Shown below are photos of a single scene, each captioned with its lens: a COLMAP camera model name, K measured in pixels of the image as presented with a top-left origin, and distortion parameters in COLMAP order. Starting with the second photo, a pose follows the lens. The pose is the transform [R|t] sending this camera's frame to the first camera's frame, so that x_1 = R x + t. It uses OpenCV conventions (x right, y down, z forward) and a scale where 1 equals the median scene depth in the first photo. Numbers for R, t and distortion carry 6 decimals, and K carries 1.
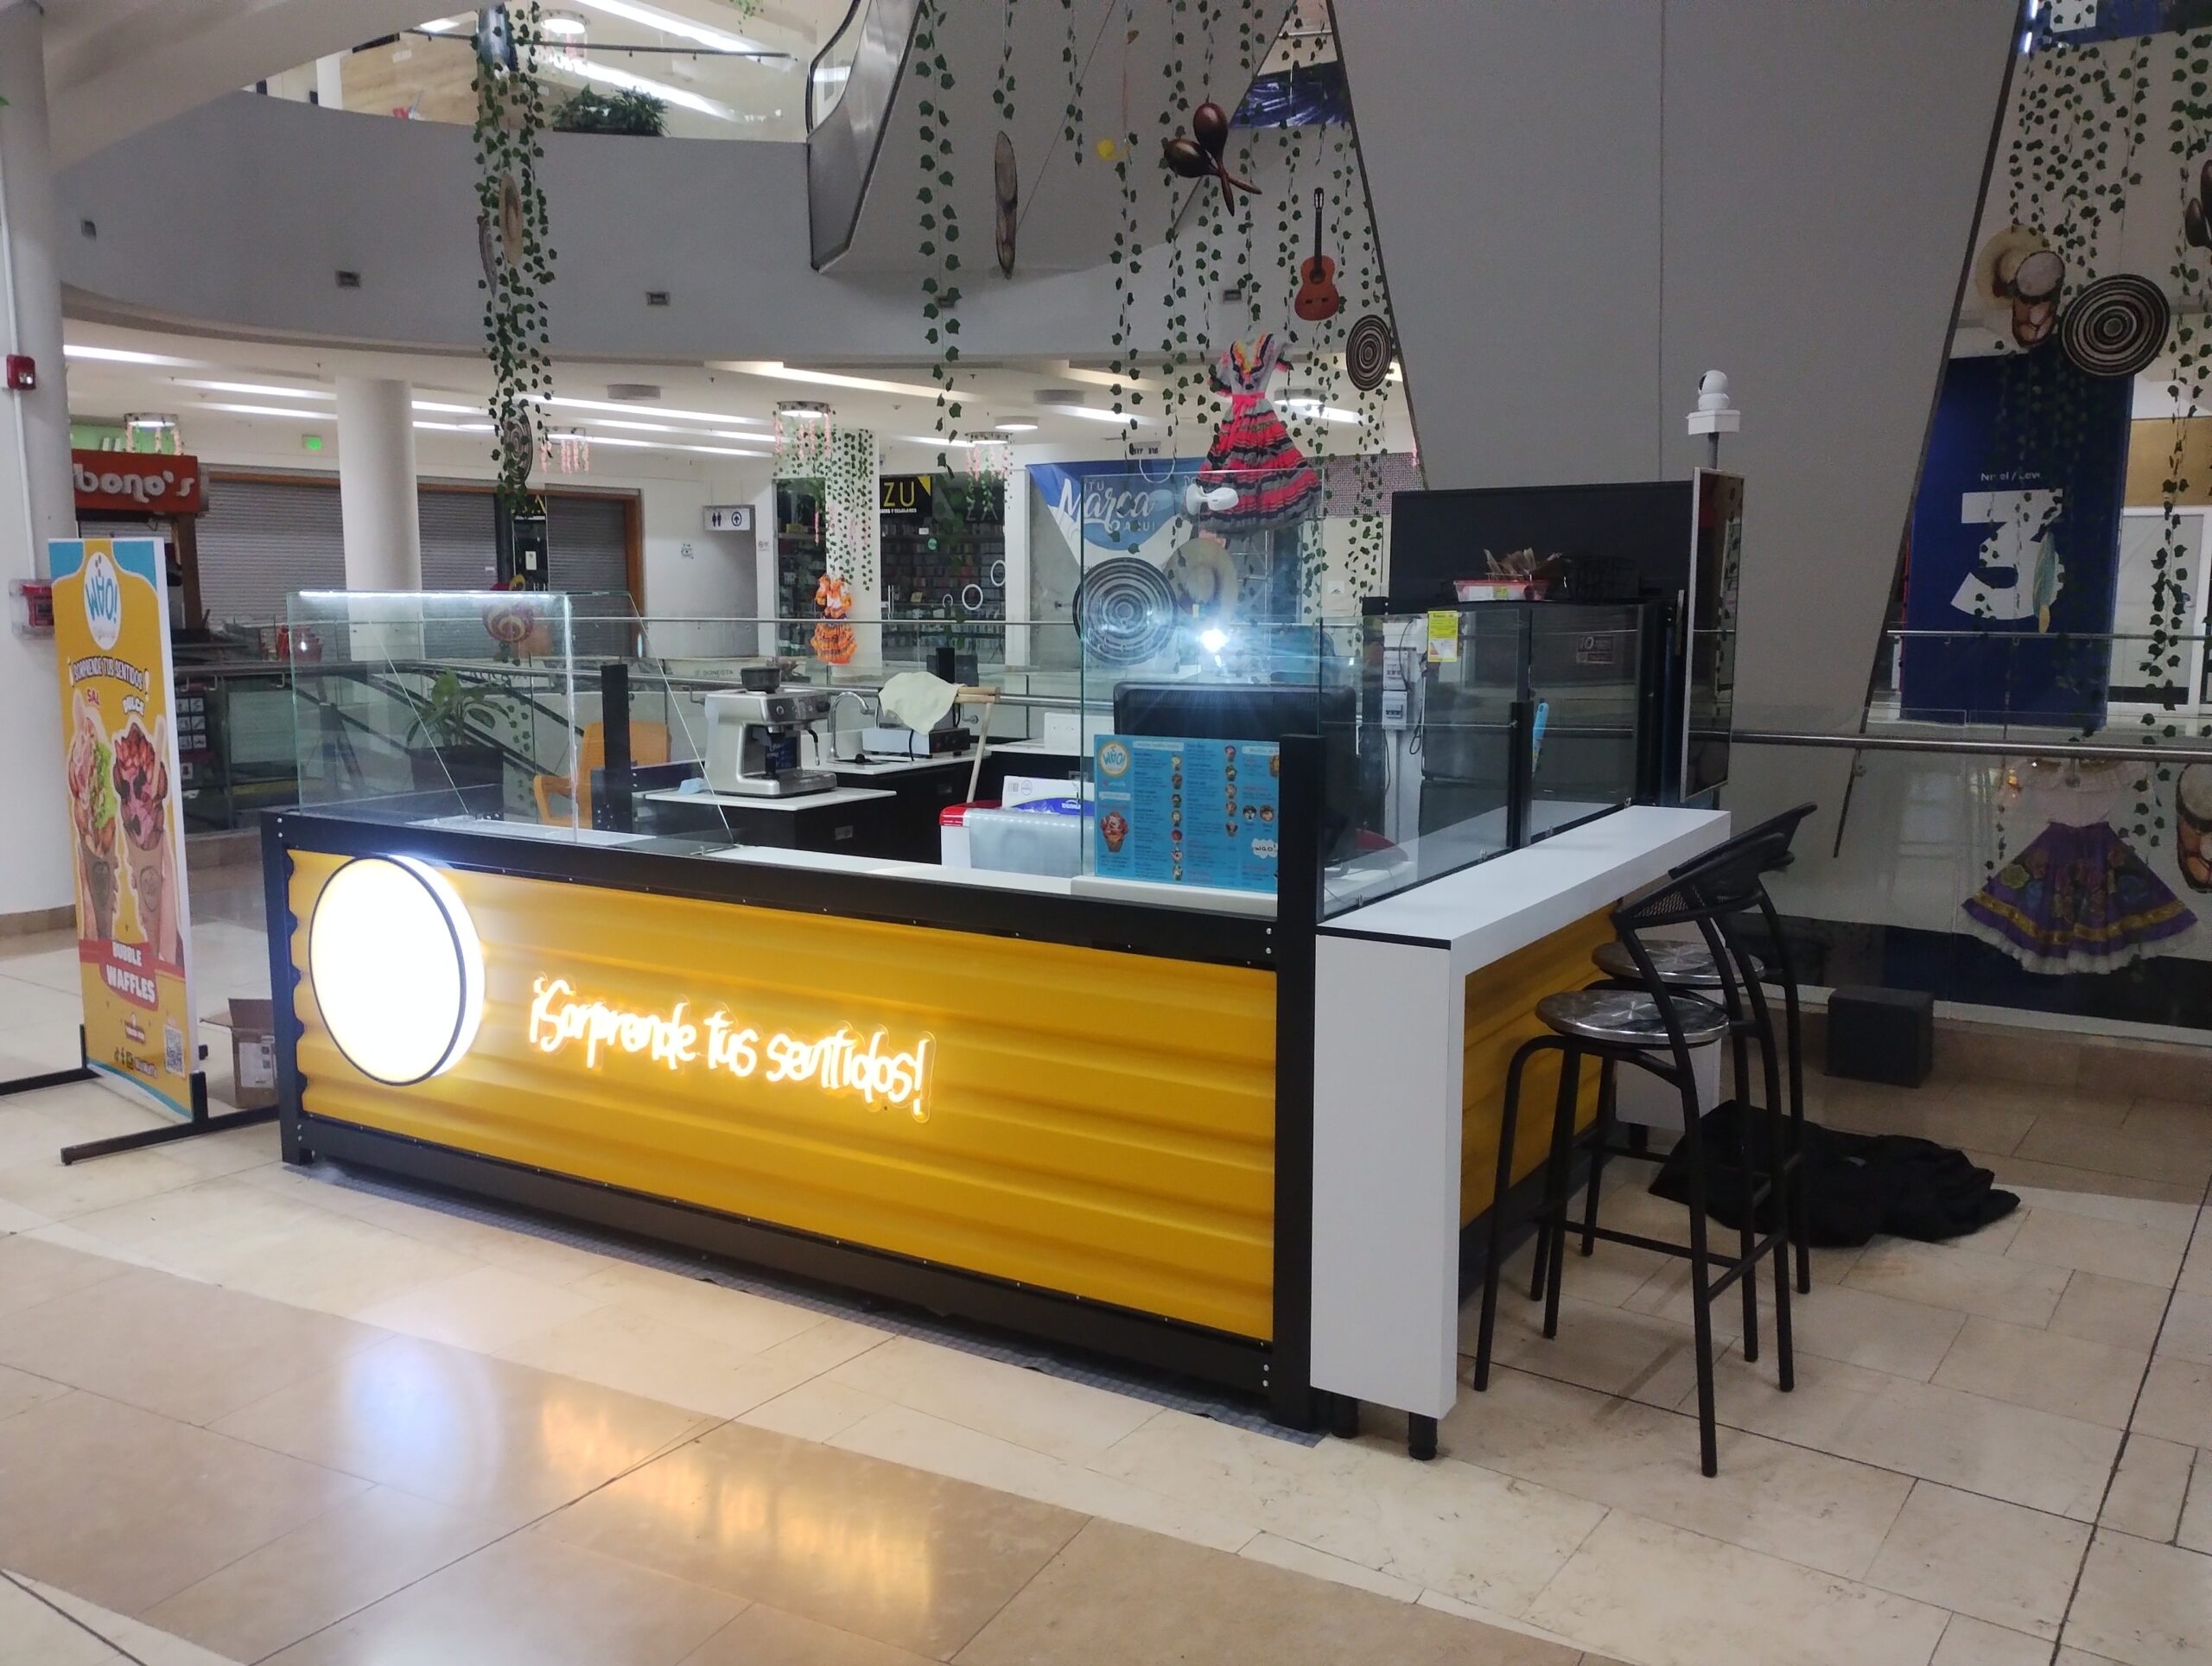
lens RADIAL K [[1844.3, 0, 1116.6], [0, 1844.3, 816.2], [0, 0, 1]] dist [0.077593, -0.070139]
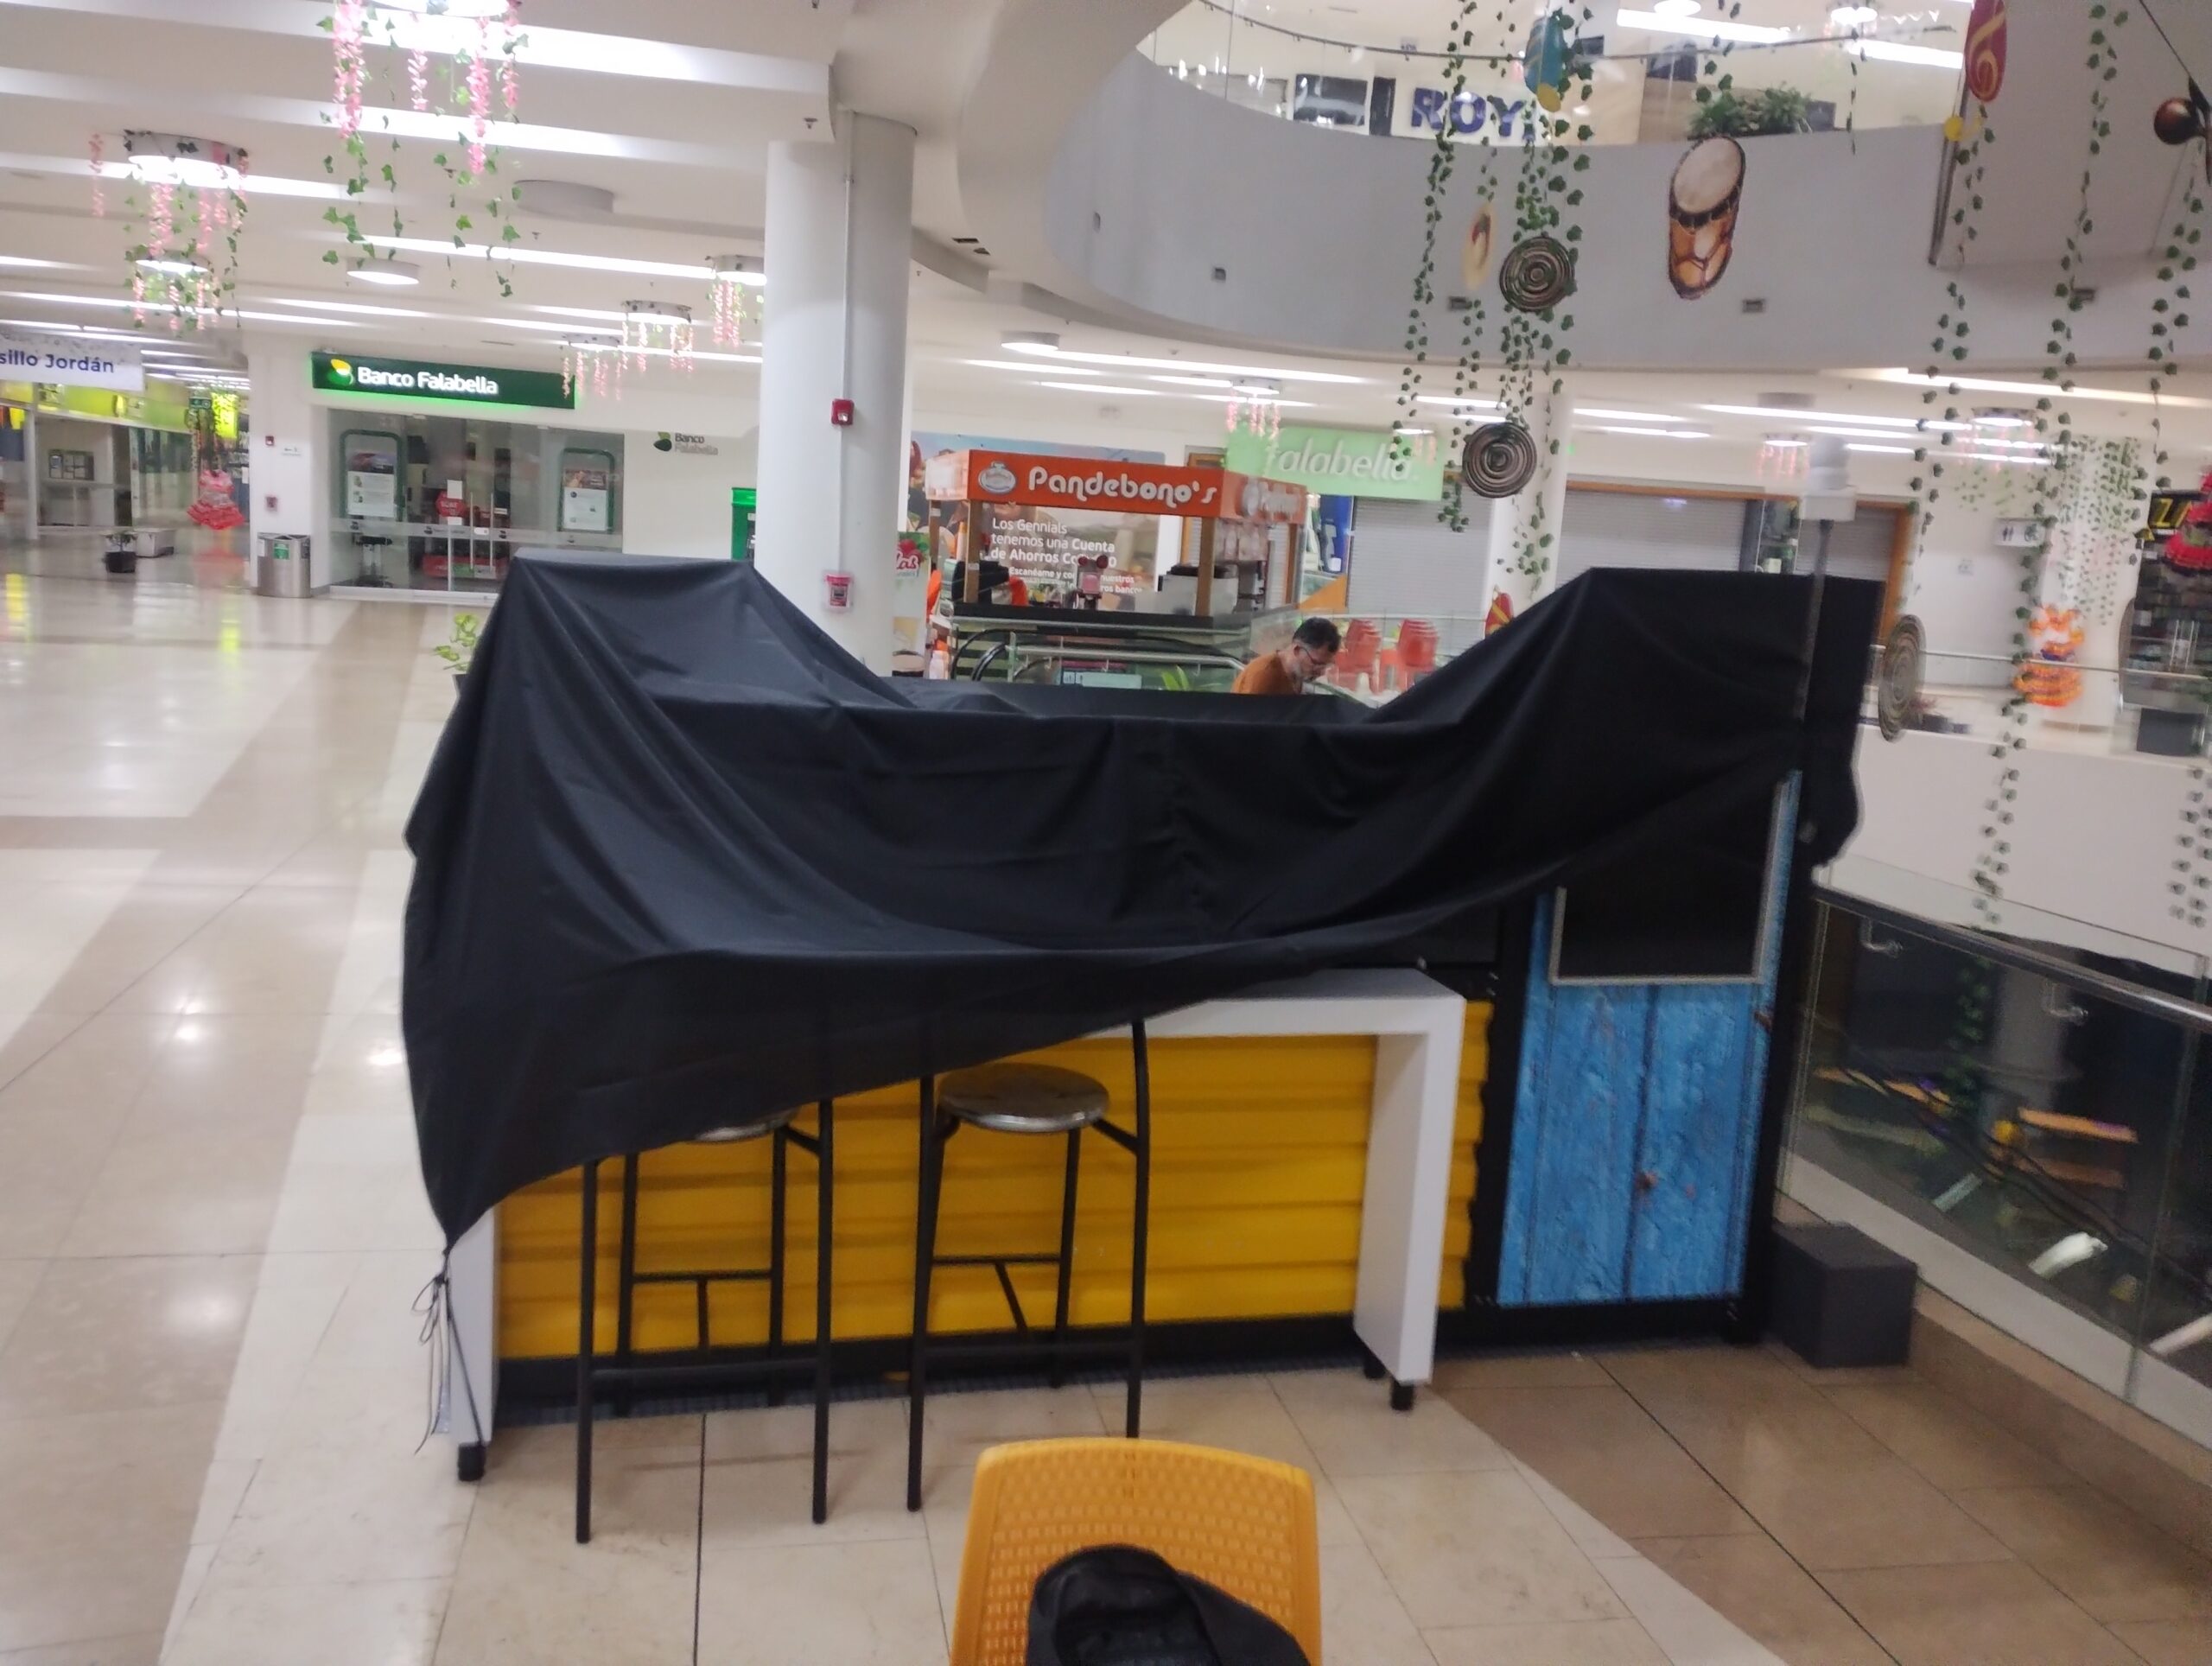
lens RADIAL K [[1844.3, 0, 1090.5], [0, 1844.3, 844.7], [0, 0, 1]] dist [0.077593, -0.070139]
pose [[0.715042, 0.164291, -0.679502, 0.217759], [-0.152215, 0.985261, 0.078041, -0.030583], [0.682309, 0.047628, 0.729511, 0.088013]]
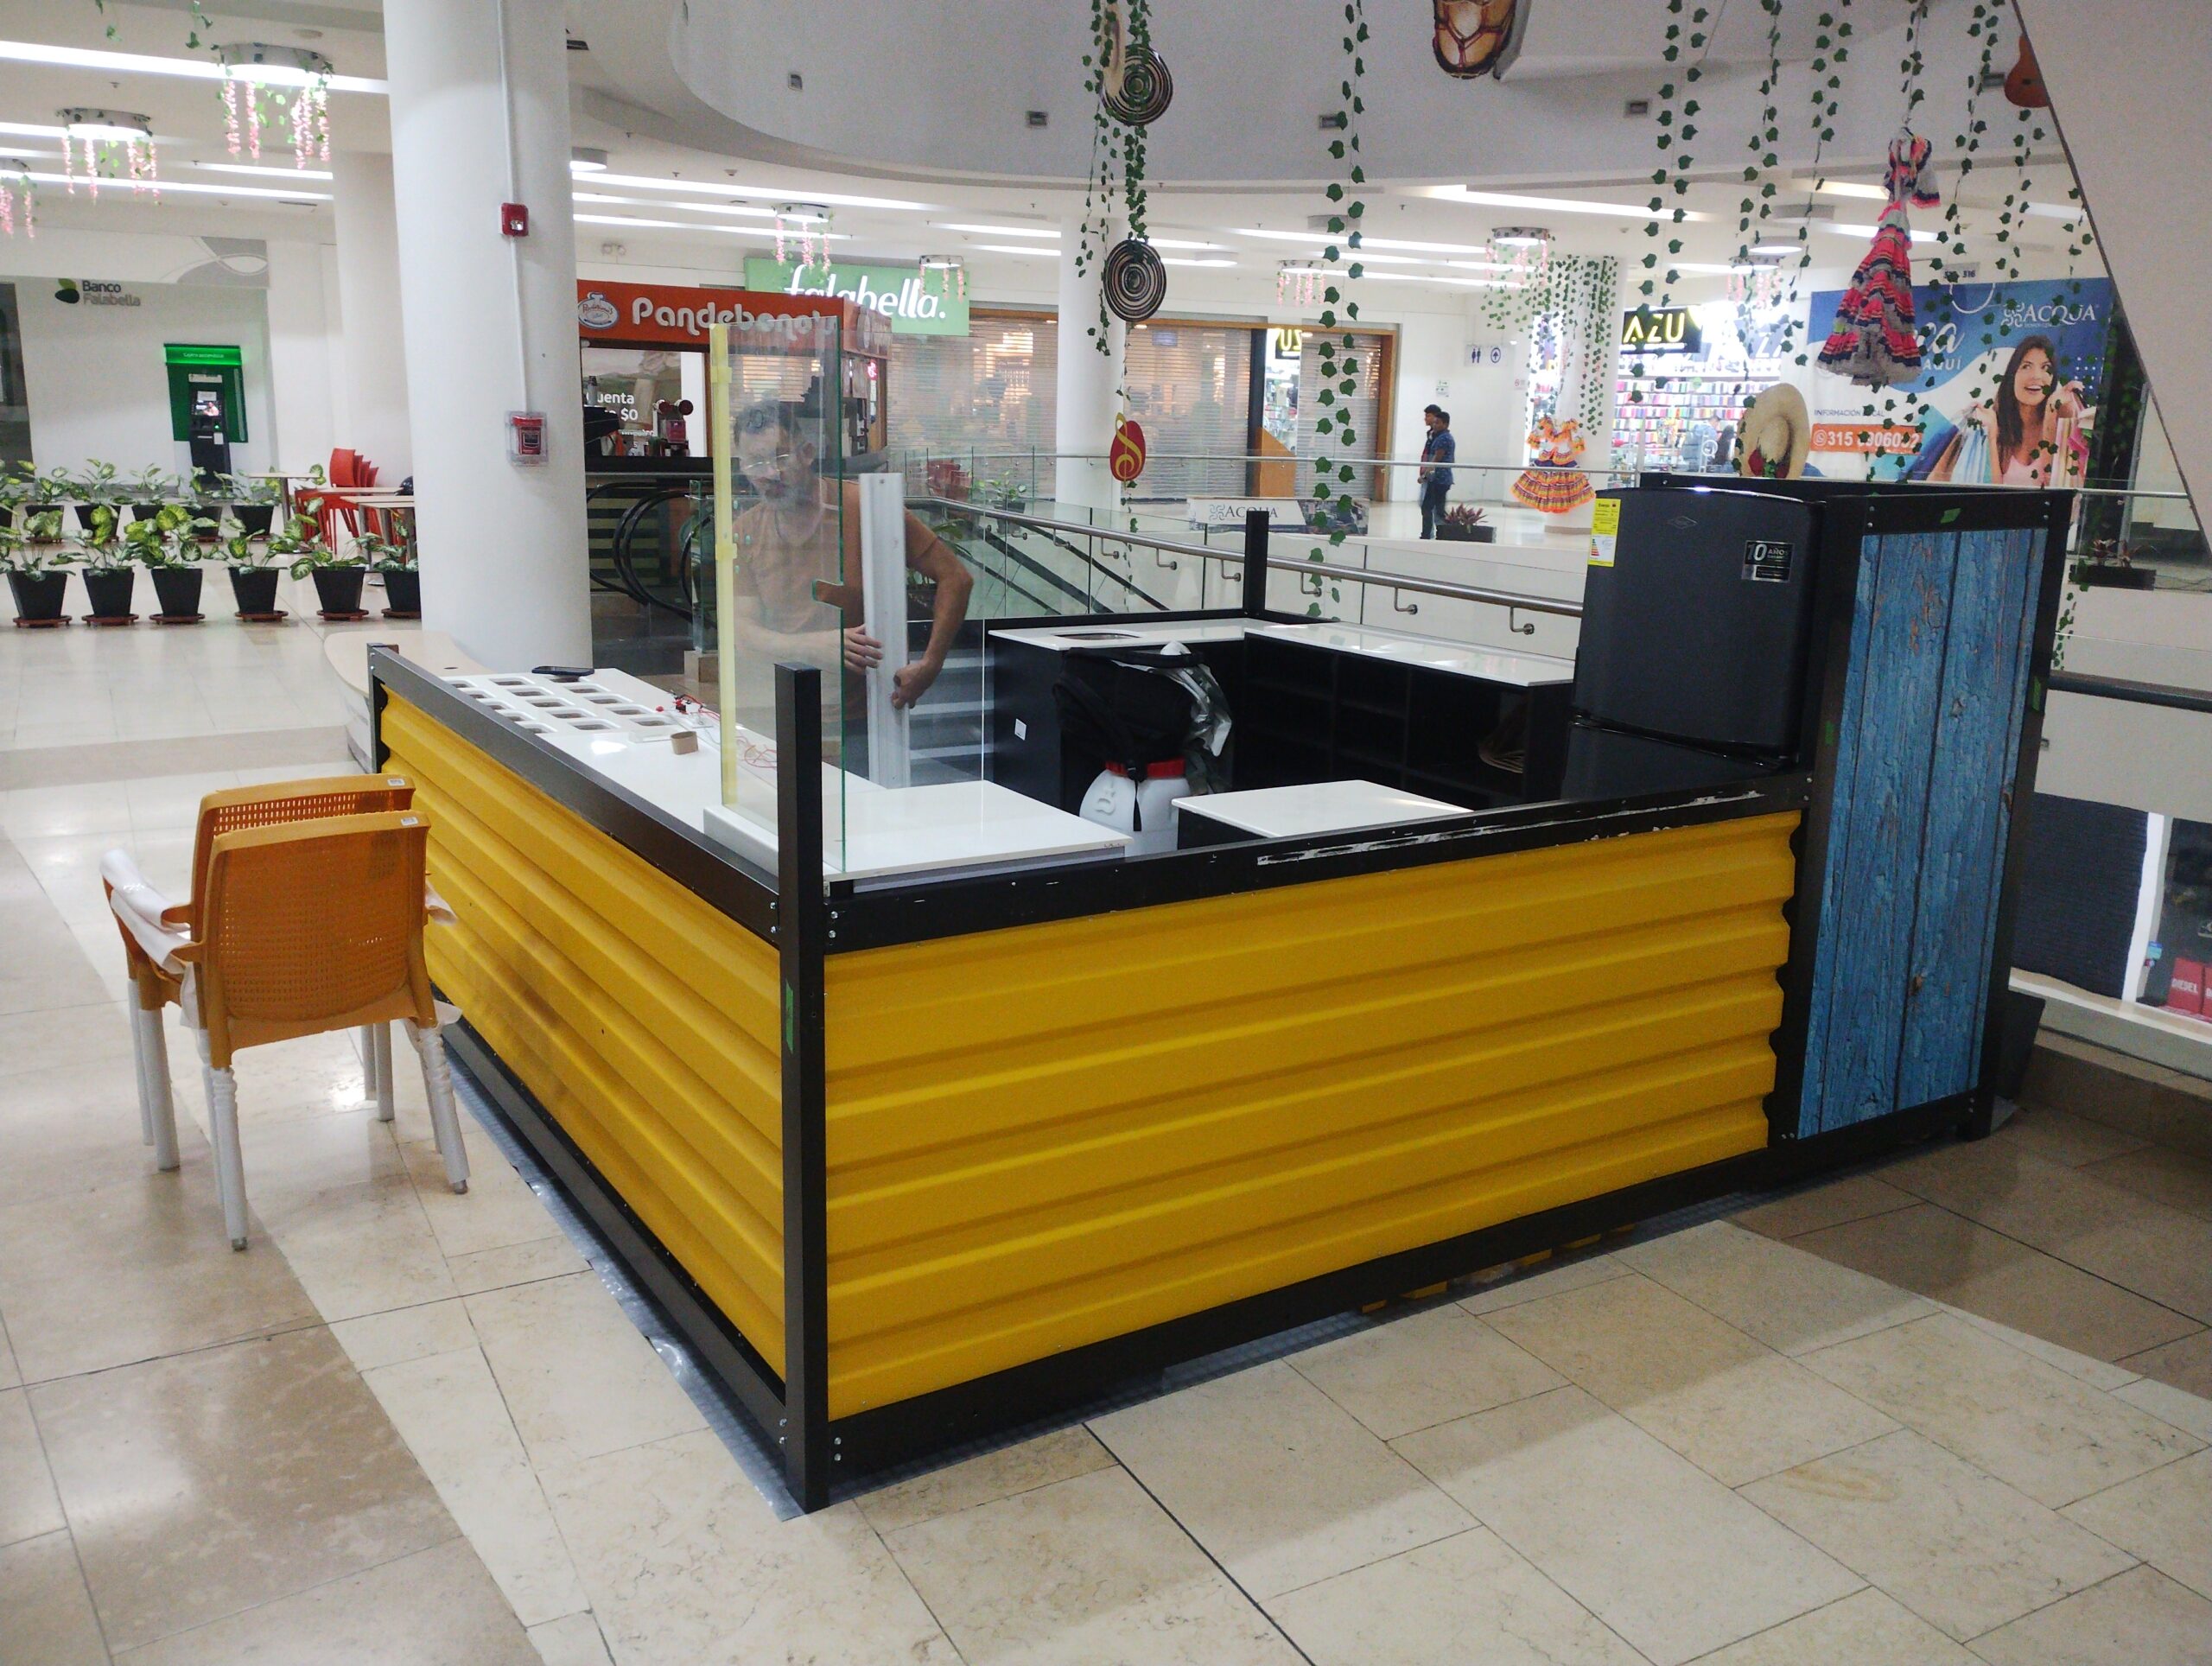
lens RADIAL K [[1844.3, 0, 1086.9], [0, 1844.3, 837.8], [0, 0, 1]] dist [0.077593, -0.070139]
pose [[0.891864, 0.123059, -0.435242, 0.110372], [-0.080832, 0.990150, 0.114319, -0.013663], [0.445023, -0.066775, 0.893026, 0.068317]]
